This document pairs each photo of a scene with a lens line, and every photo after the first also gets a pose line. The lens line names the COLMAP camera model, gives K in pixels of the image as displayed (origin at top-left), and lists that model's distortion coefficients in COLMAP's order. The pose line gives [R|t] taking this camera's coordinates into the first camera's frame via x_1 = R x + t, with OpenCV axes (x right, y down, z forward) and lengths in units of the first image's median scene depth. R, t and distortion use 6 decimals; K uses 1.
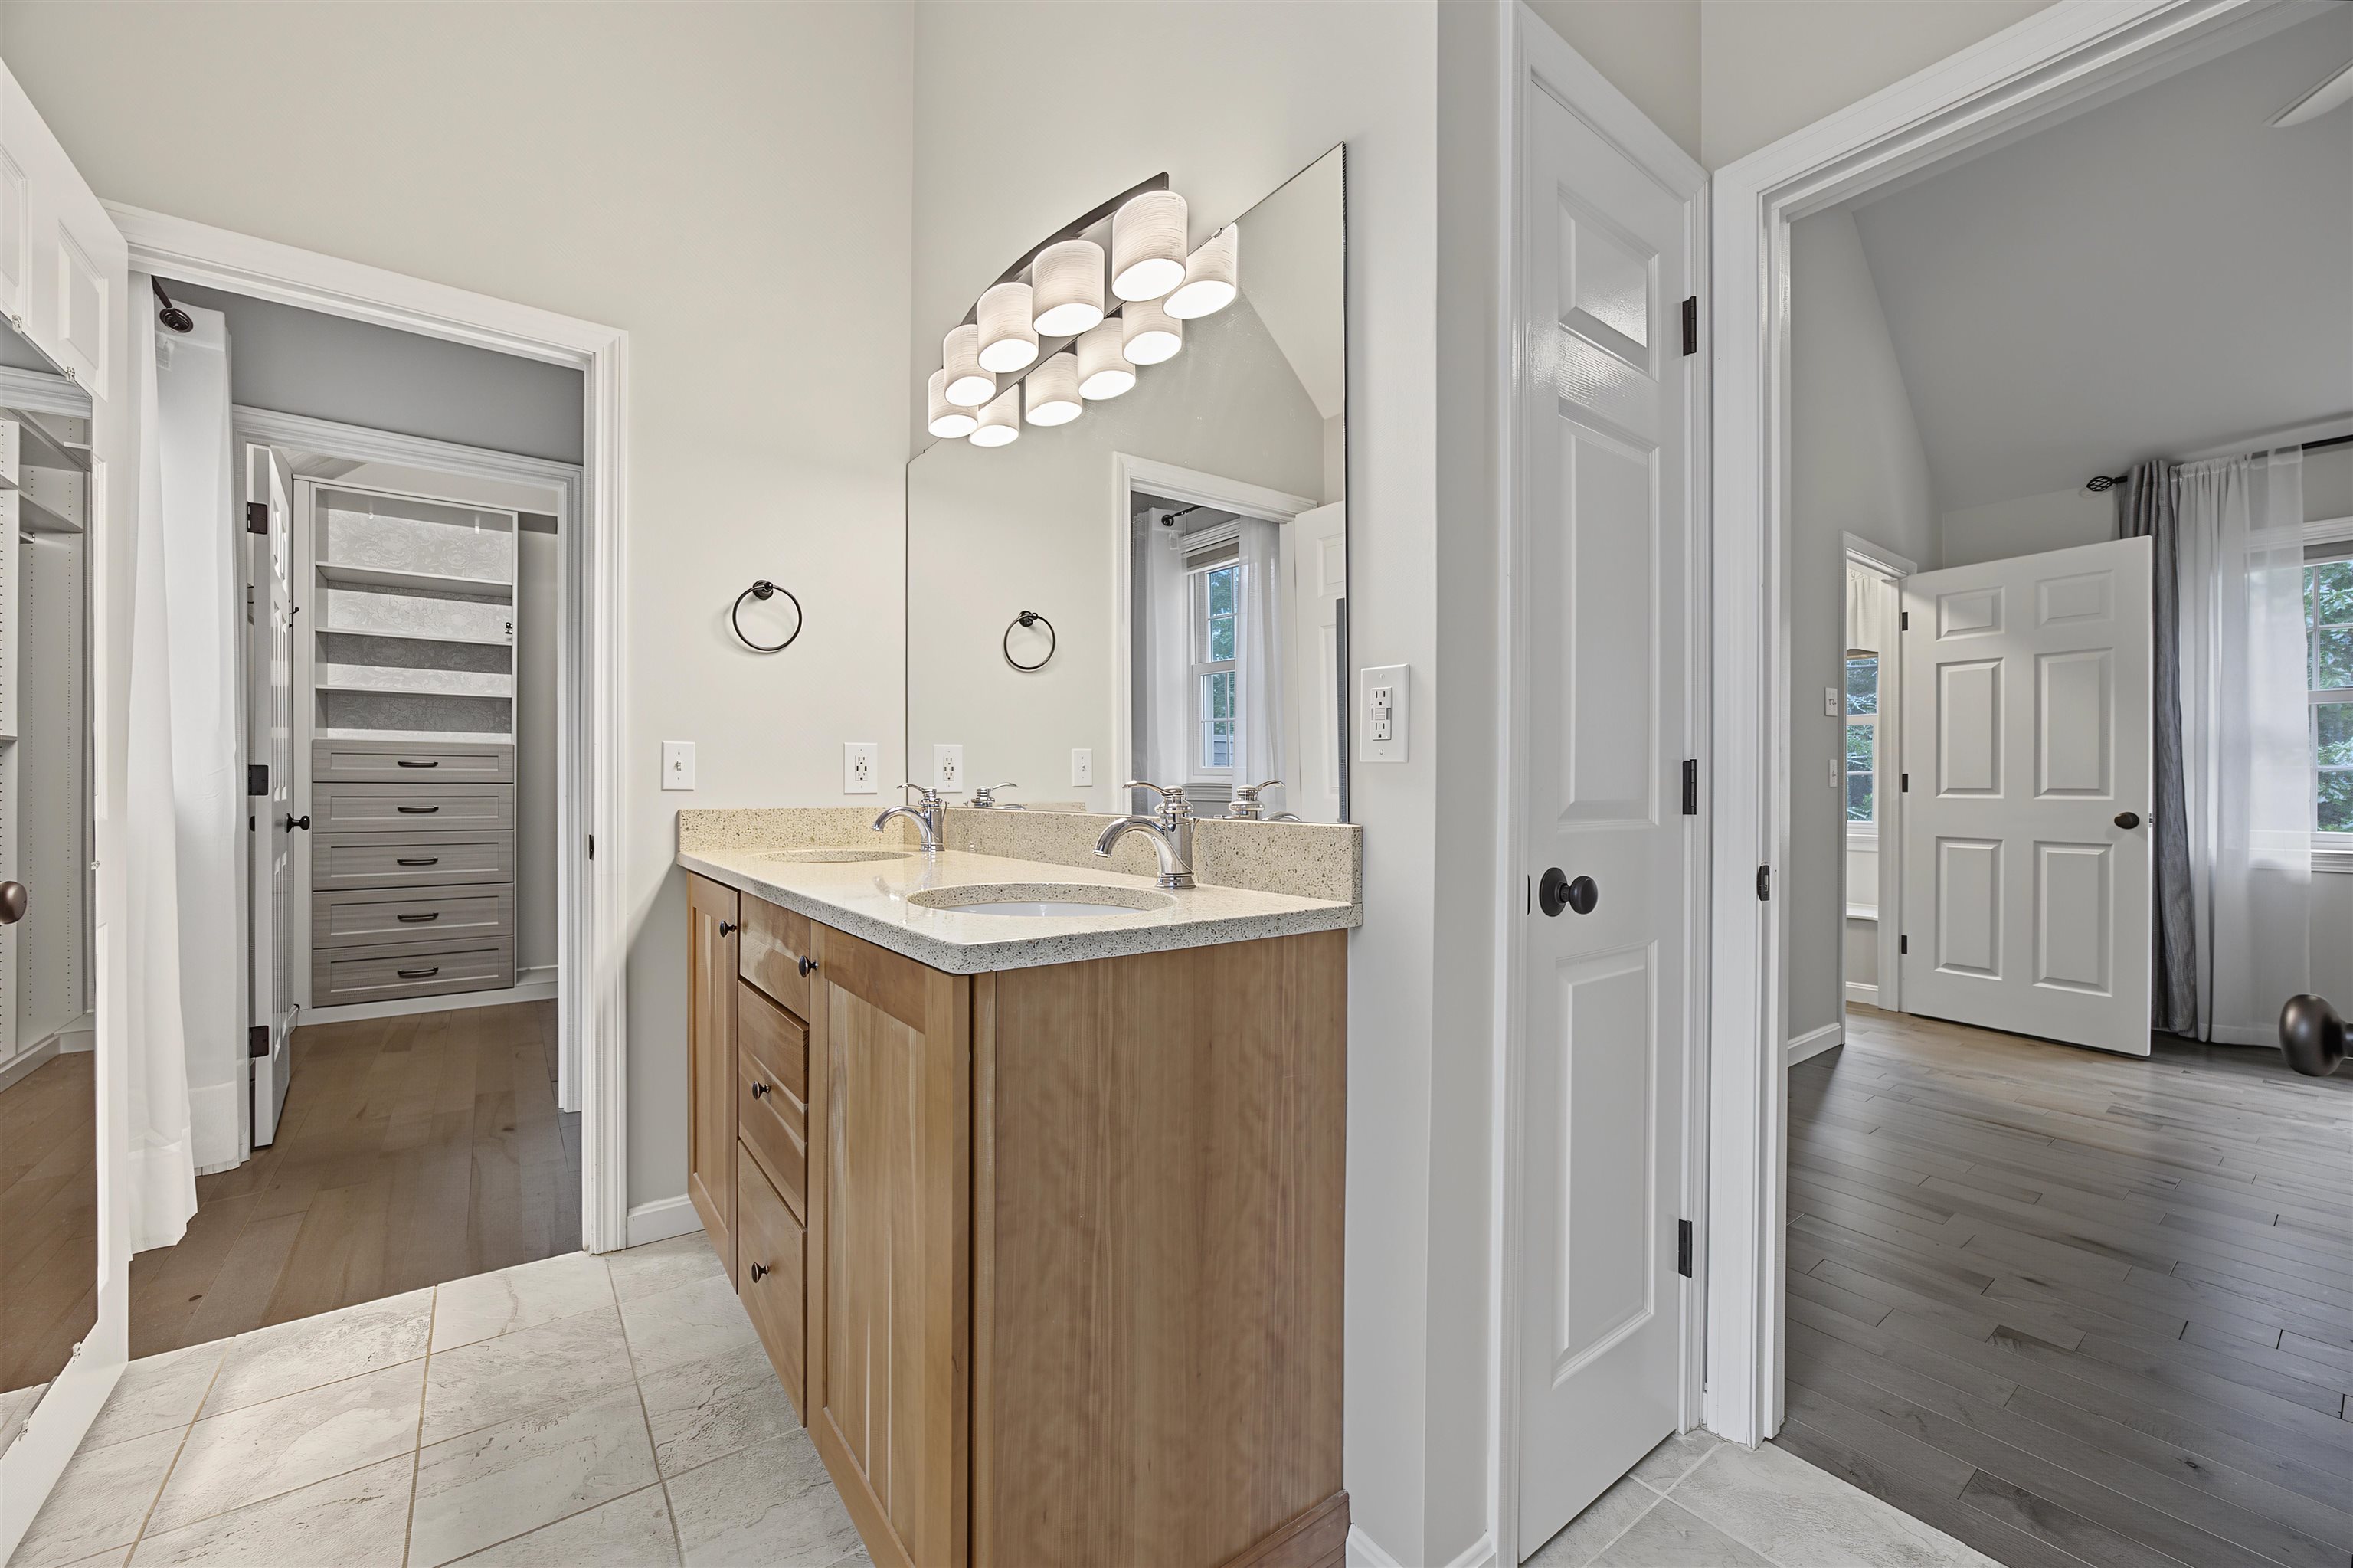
lens RADIAL K [[936.2, 0, 1176.9], [0, 936.2, 779.5], [0, 0, 1]] dist [0.002236, 0.000276]
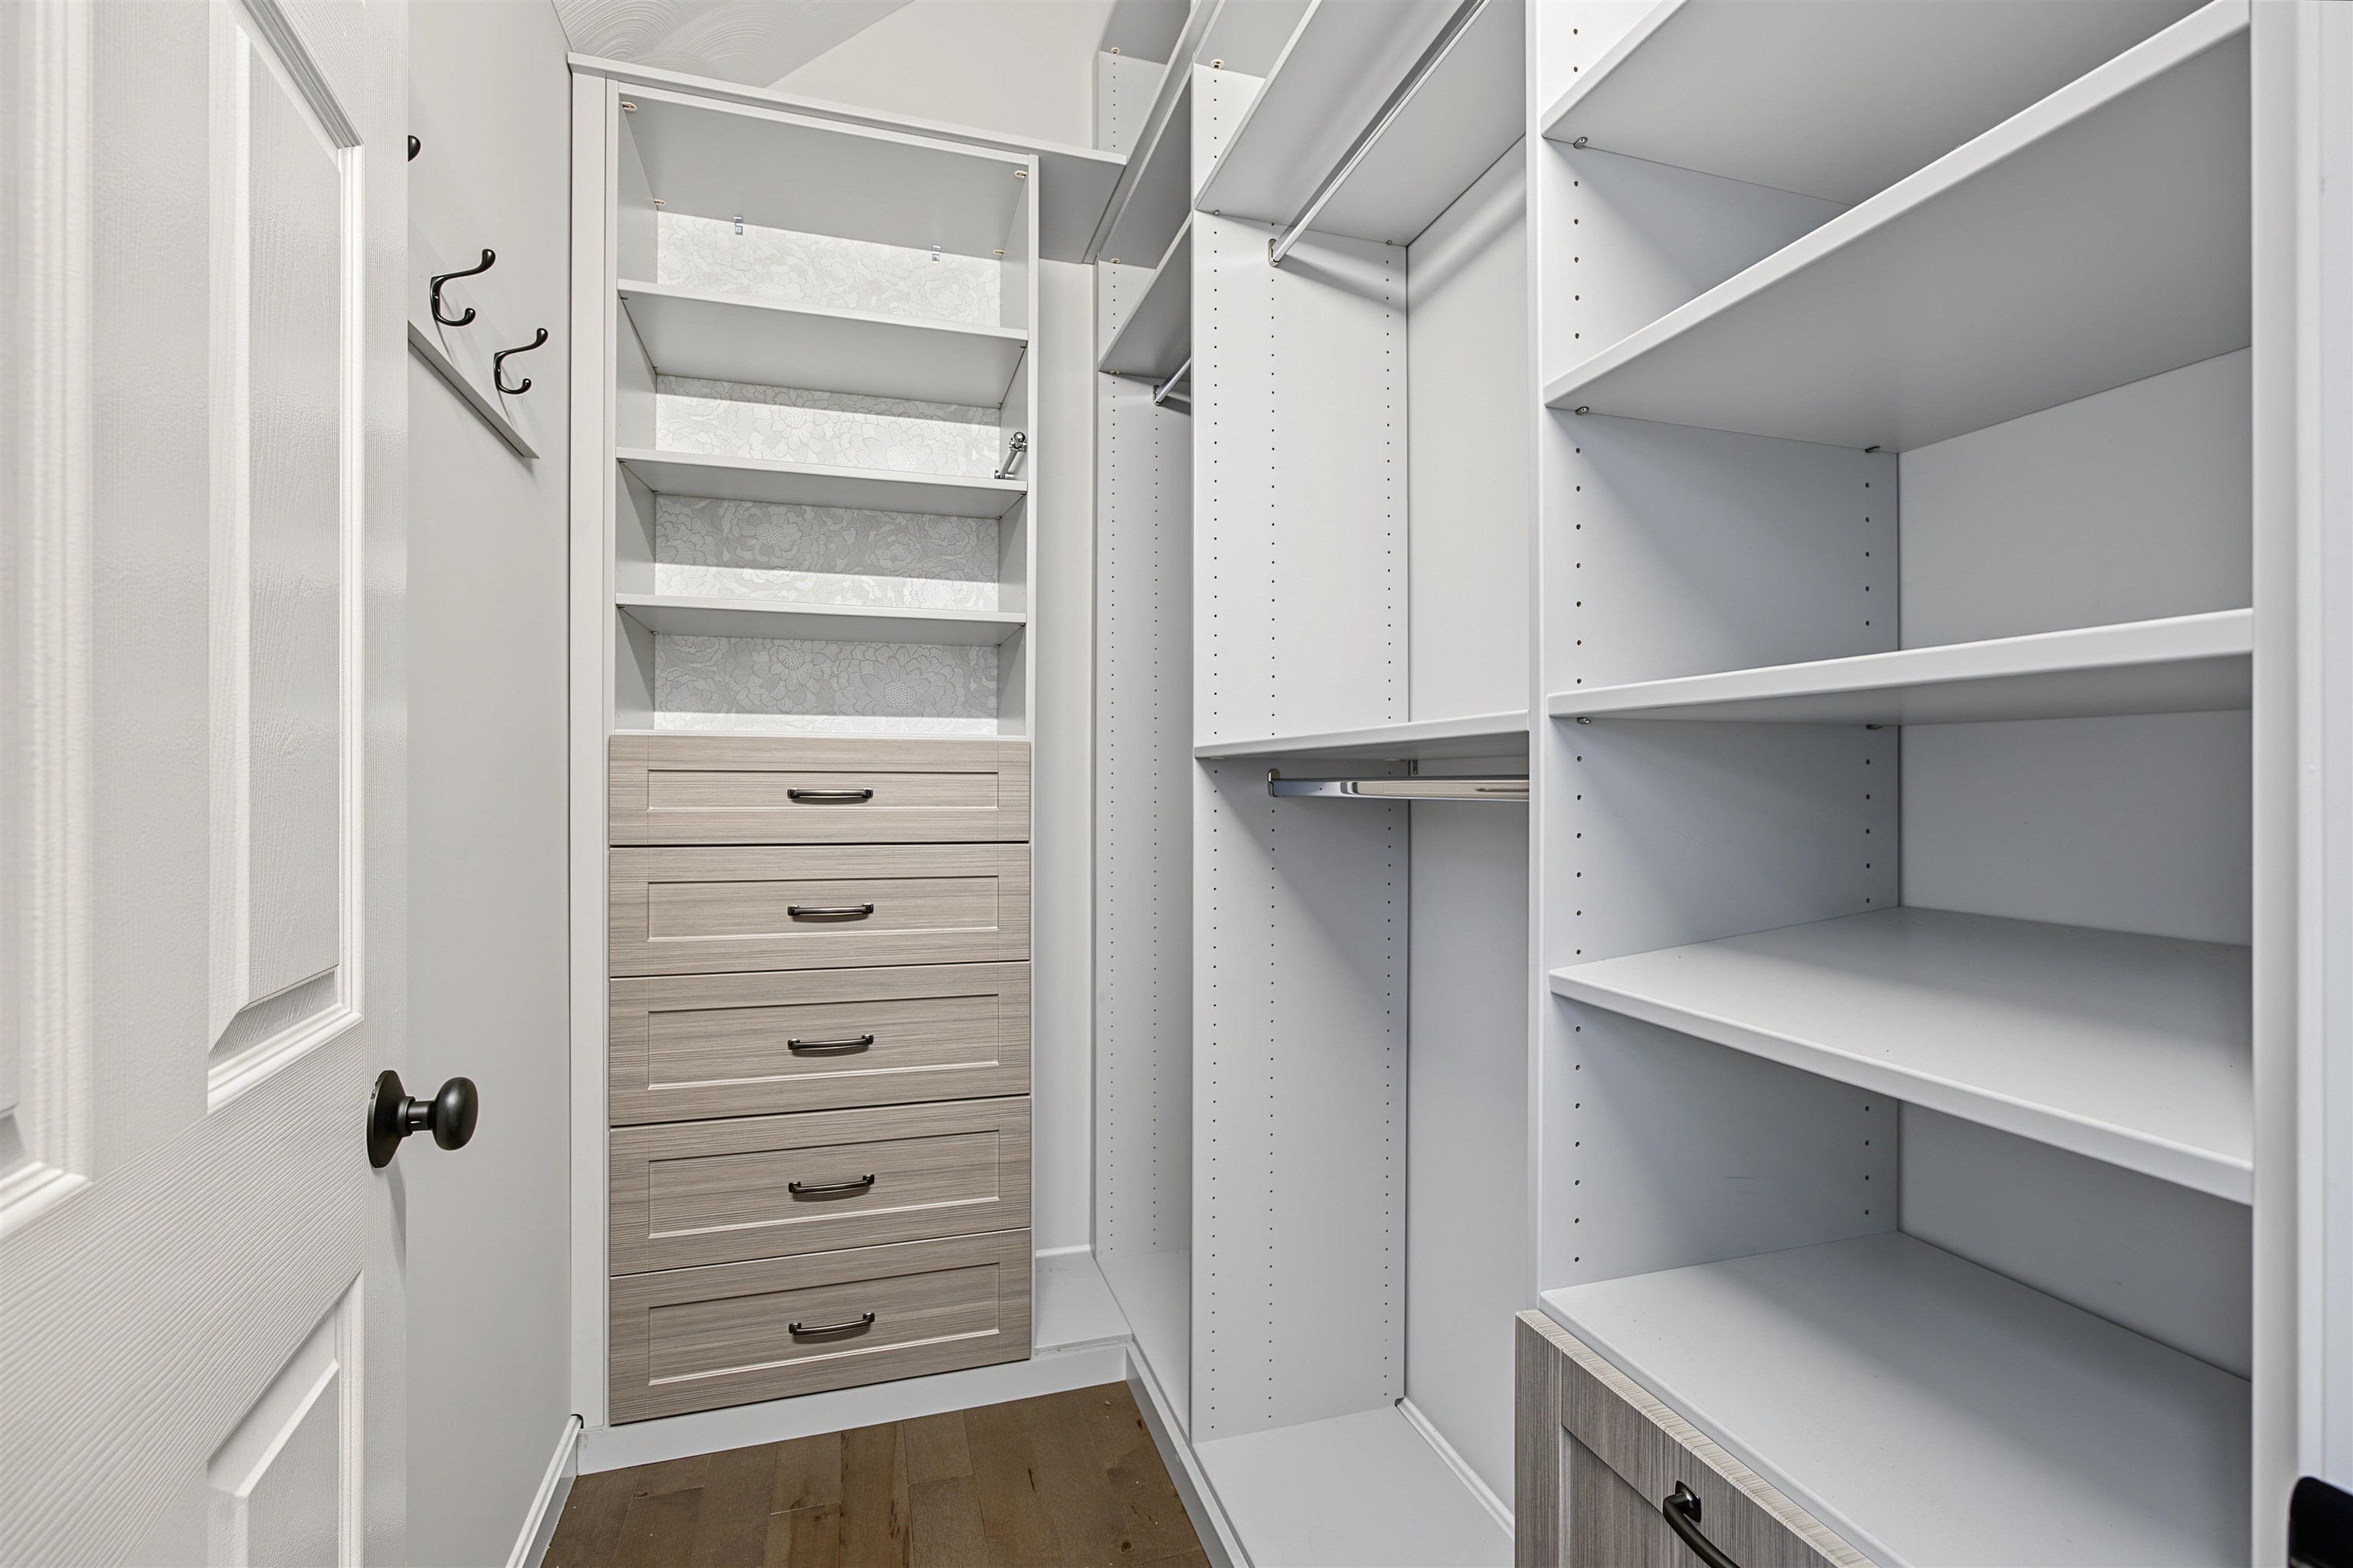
lens RADIAL K [[1057.4, 0, 1177.1], [0, 1057.4, 785.9], [0, 0, 1]] dist [-0.028074, 0.010887]
pose [[0.945736, 0.000212, -0.324935, -0.530142], [0.001101, 0.999992, 0.003858, -0.022088], [0.324933, -0.004006, 0.945729, 0.631855]]
